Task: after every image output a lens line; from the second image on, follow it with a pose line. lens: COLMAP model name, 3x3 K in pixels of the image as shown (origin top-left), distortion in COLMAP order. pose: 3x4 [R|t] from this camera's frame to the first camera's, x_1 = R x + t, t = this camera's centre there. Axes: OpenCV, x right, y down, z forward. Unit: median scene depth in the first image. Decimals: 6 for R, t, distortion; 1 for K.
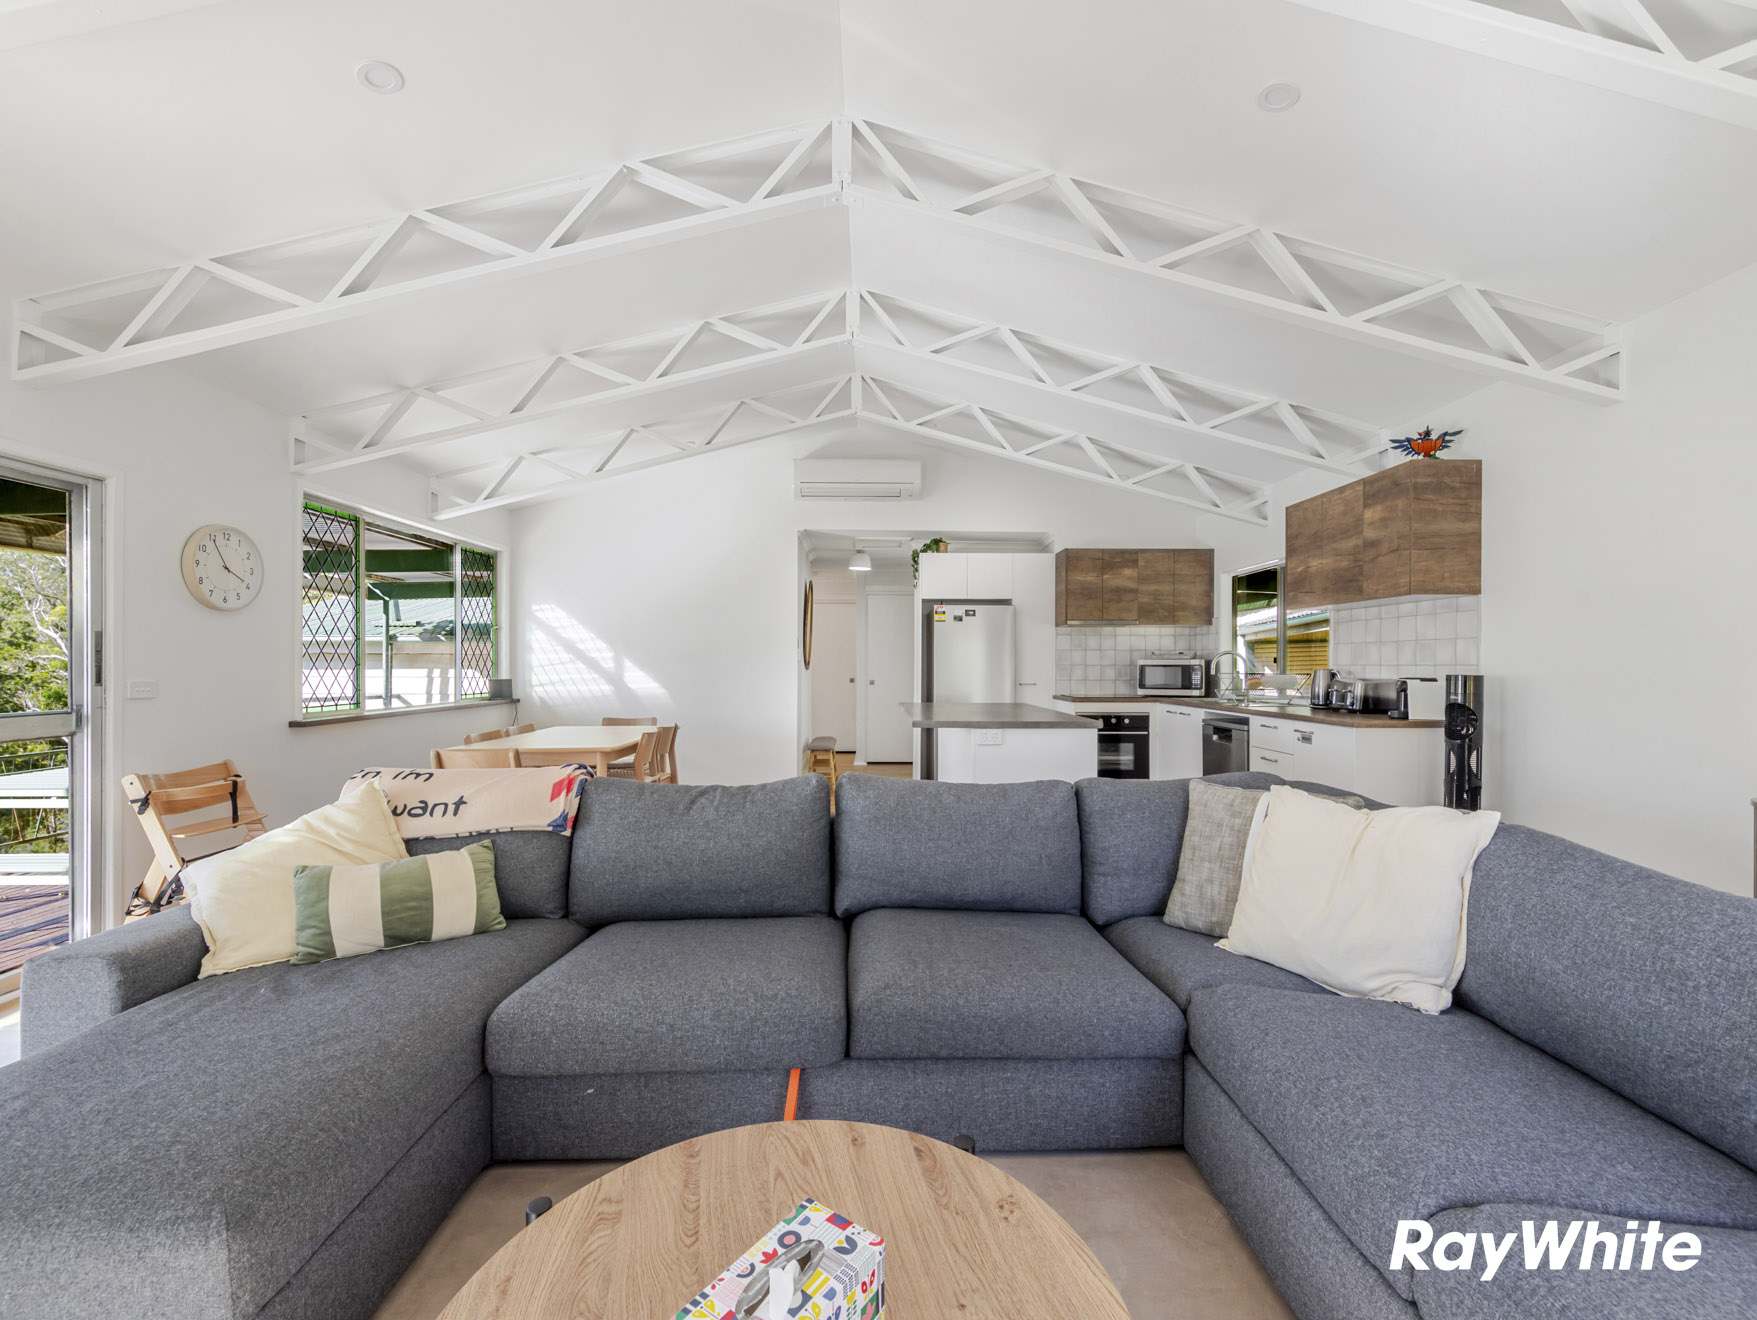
lens RADIAL K [[764.6, 0, 870.4], [0, 764.6, 663.7], [0, 0, 1]] dist [0.001809, 0.000923]
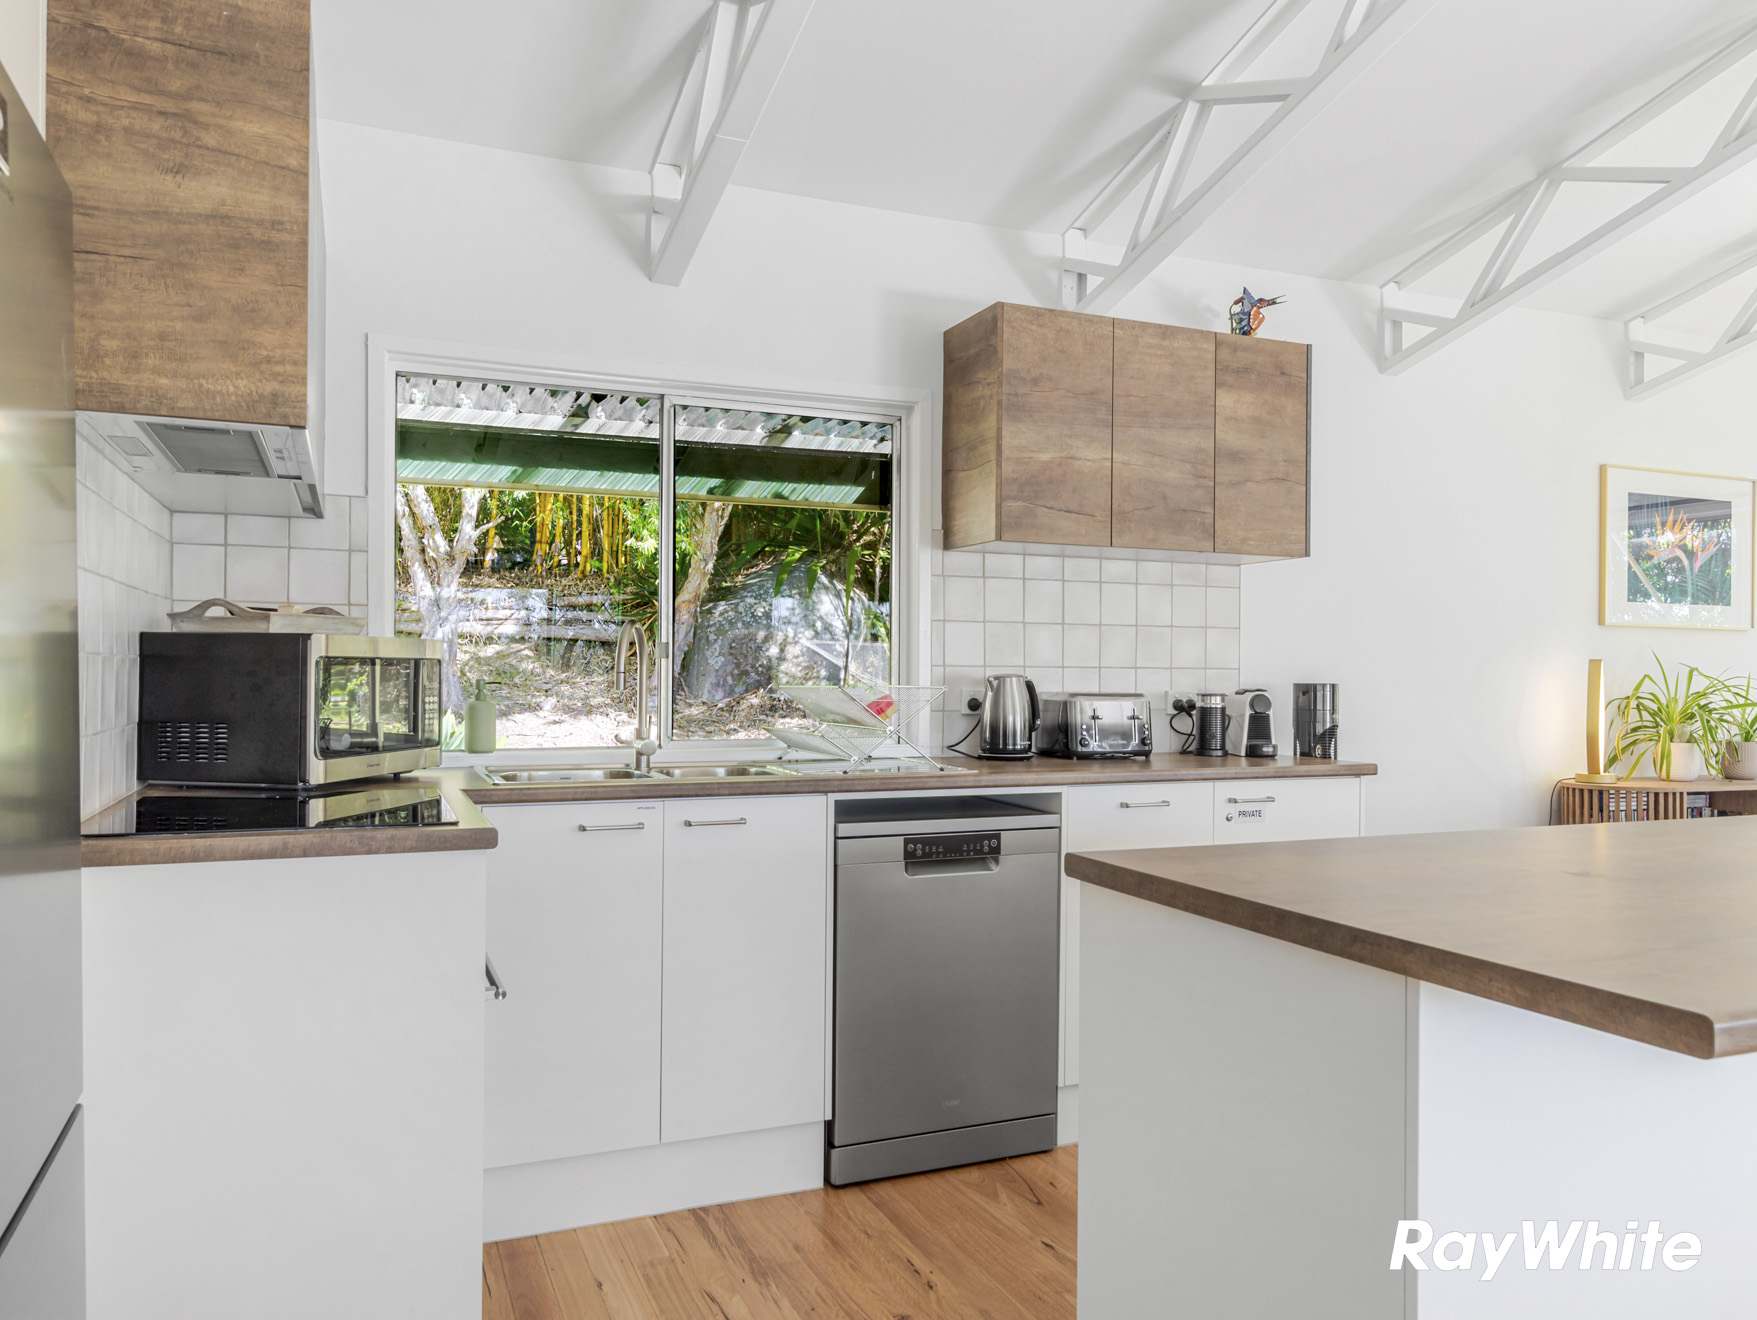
lens RADIAL K [[1246.5, 0, 885.1], [0, 1246.5, 669.0], [0, 0, 1]] dist [0.002622, 0.009370]
pose [[-0.388717, -0.002579, 0.921354, -0.073407], [-0.009909, 0.999950, -0.001382, 0.004818], [-0.921304, -0.009667, -0.388723, 1.151847]]
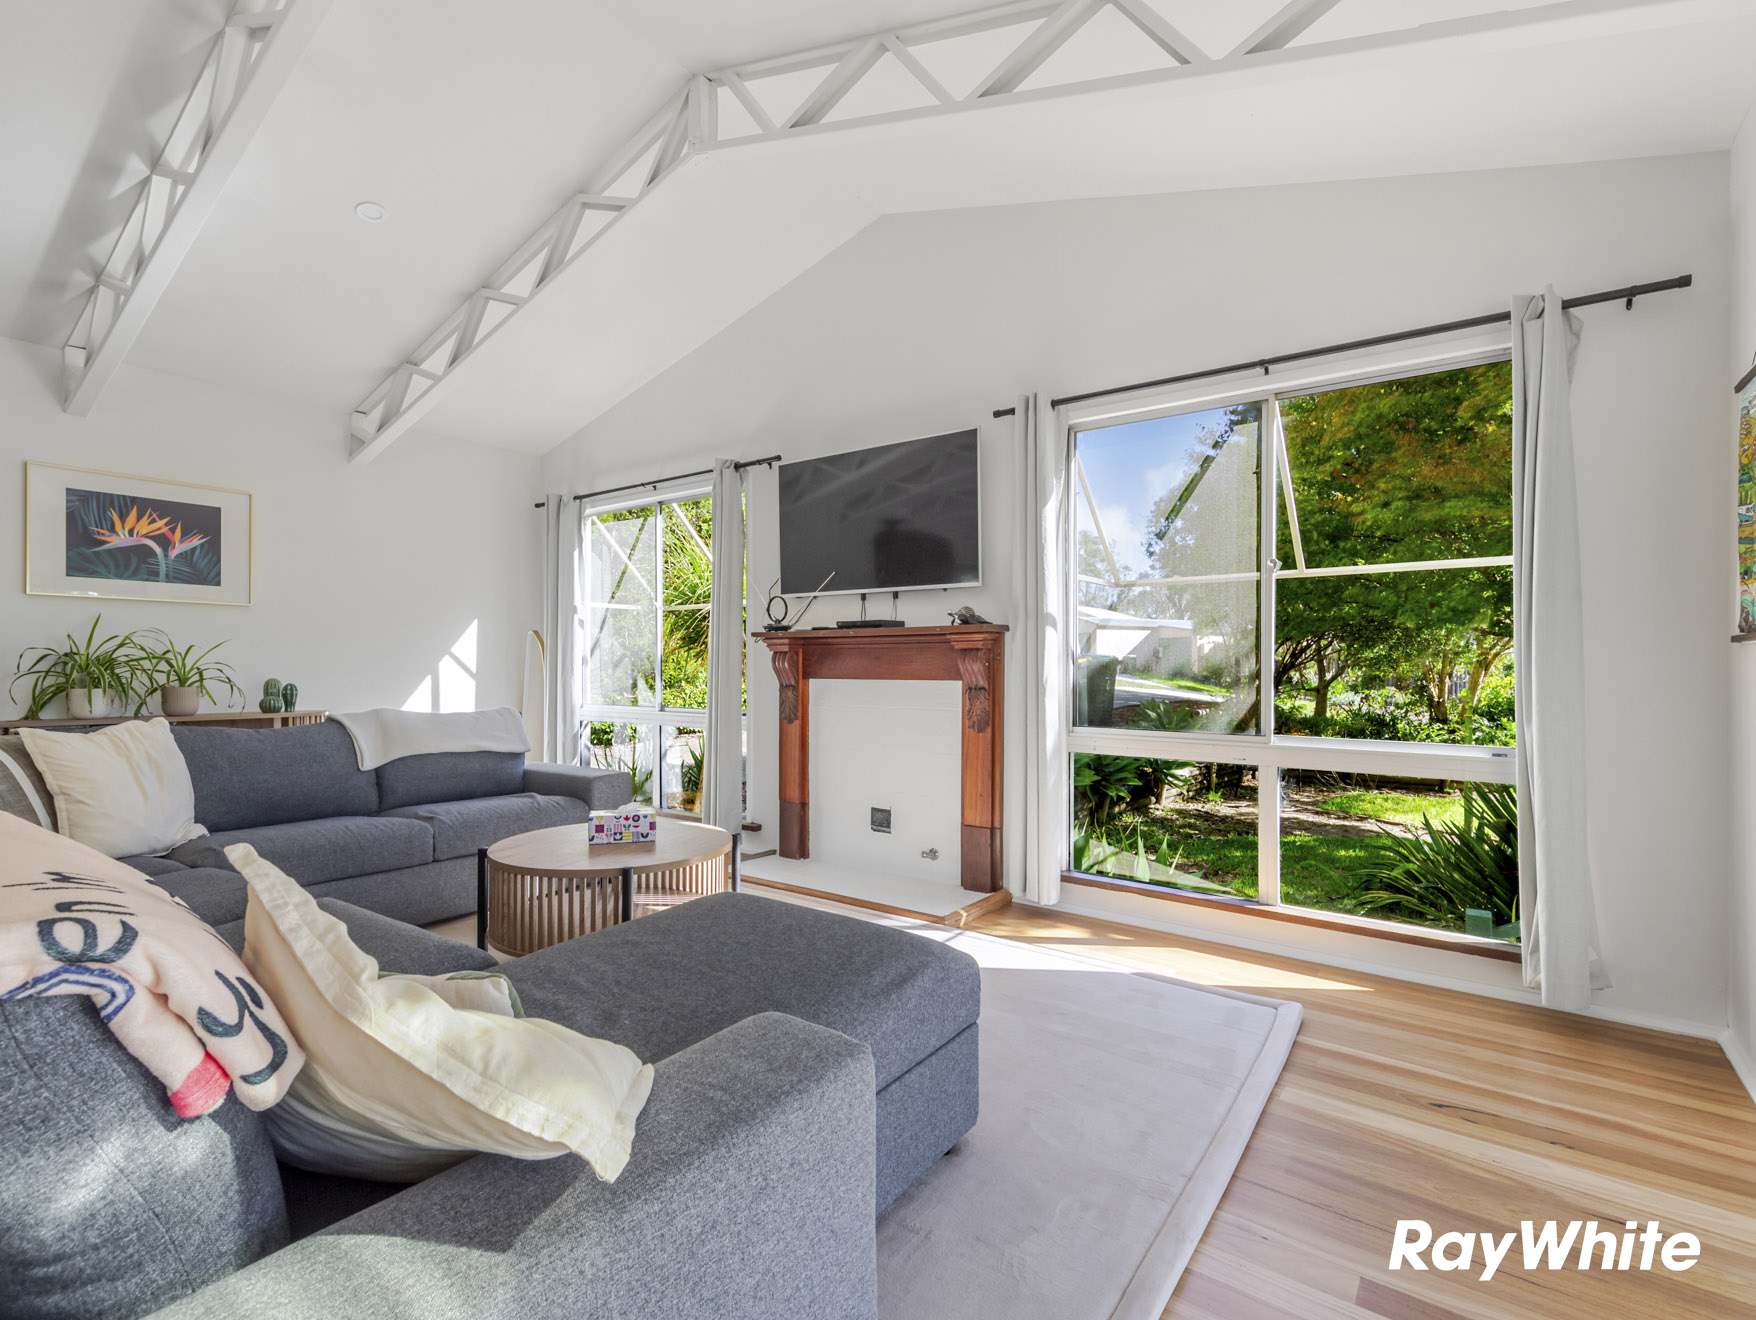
lens RADIAL K [[822.2, 0, 893.7], [0, 822.2, 662.6], [0, 0, 1]] dist [0.004528, 0.000475]
pose [[-0.800225, -0.001232, 0.599698, -0.486946], [-0.005715, 0.999968, -0.005573, 0.027536], [-0.599672, -0.007887, -0.800207, 0.477248]]
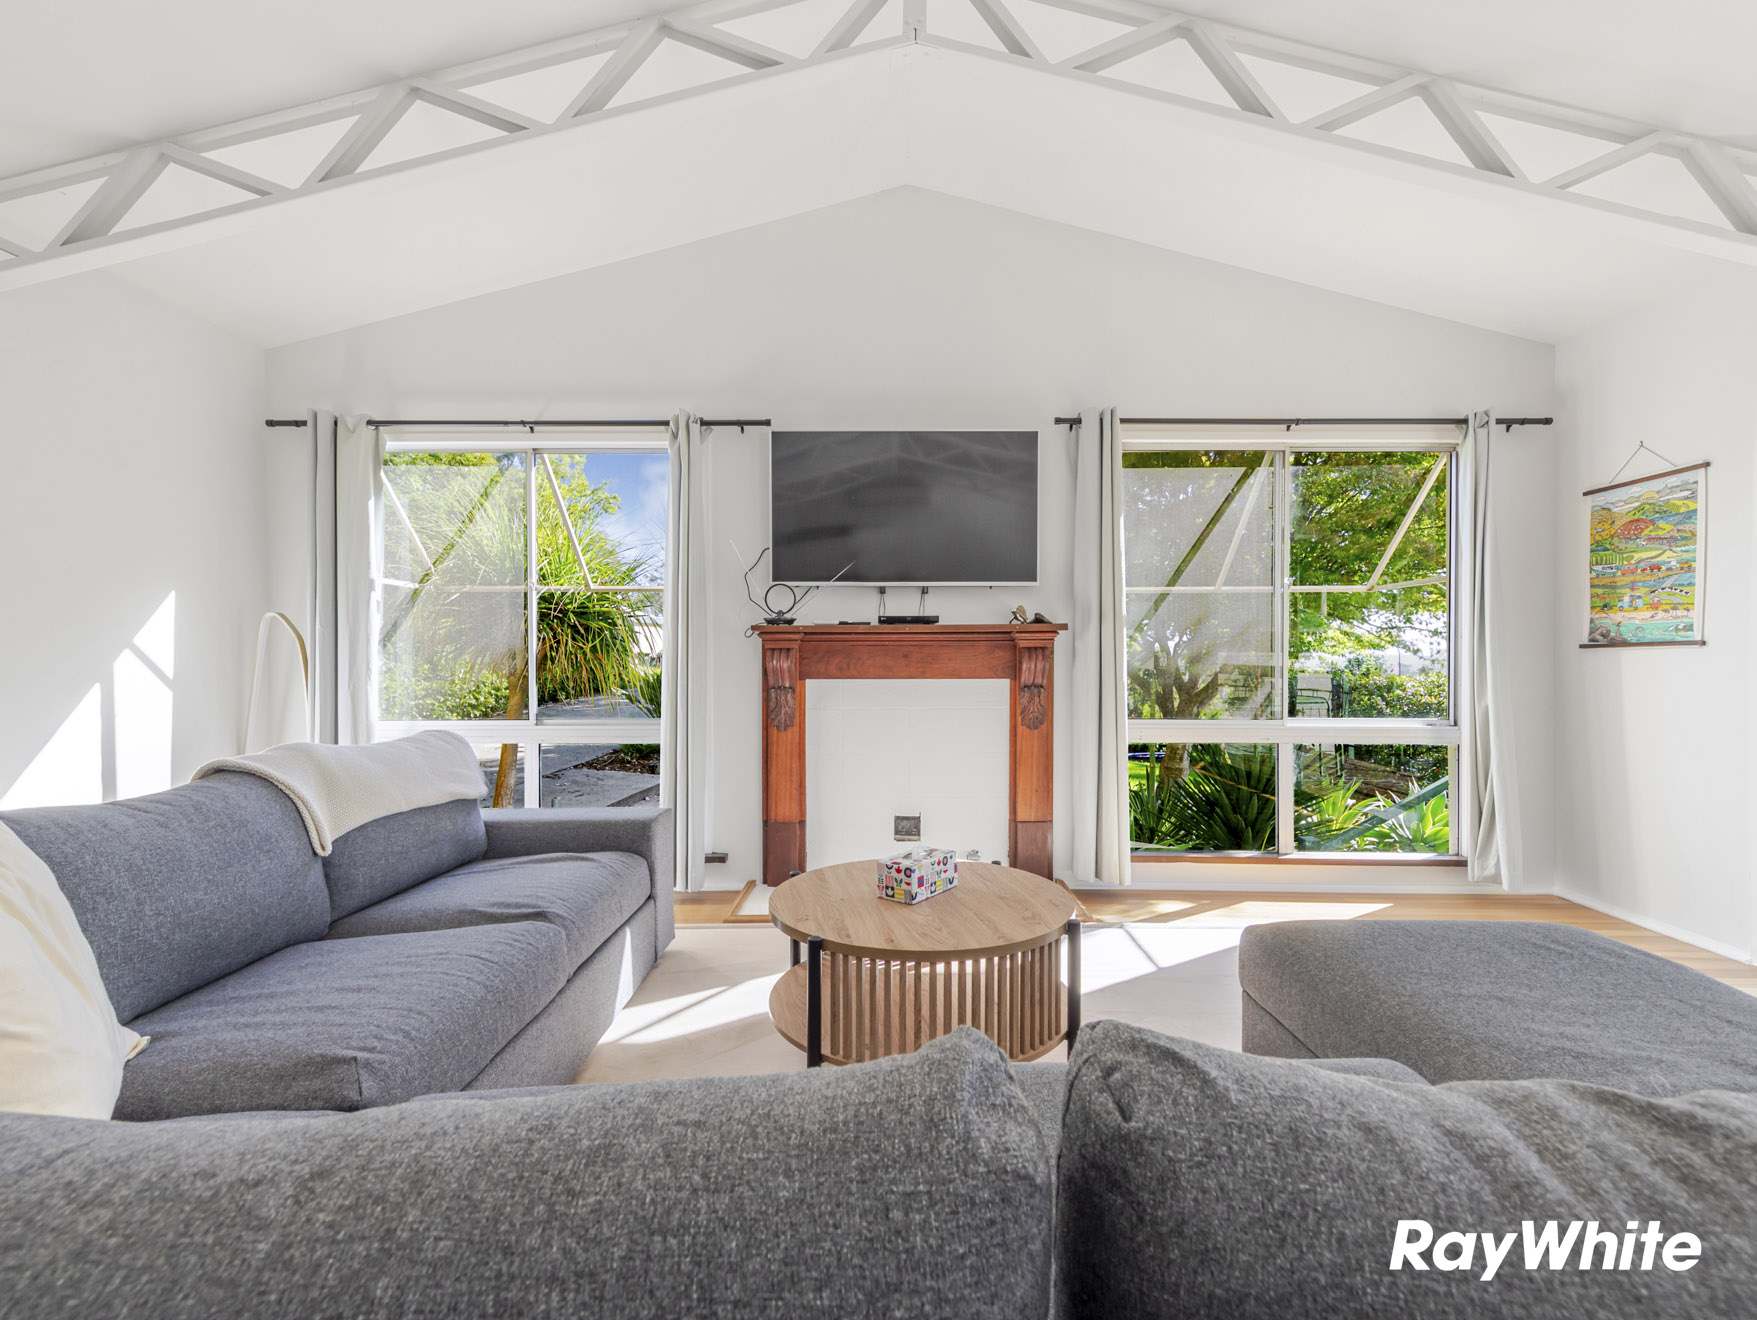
lens RADIAL K [[764.6, 0, 880.8], [0, 764.6, 663.9], [0, 0, 1]] dist [0.001809, 0.000923]
pose [[-0.999641, -0.000152, 0.026790, -0.016641], [-0.000249, 0.999993, -0.003621, 0.028210], [-0.026789, -0.003626, -0.999635, 0.540562]]
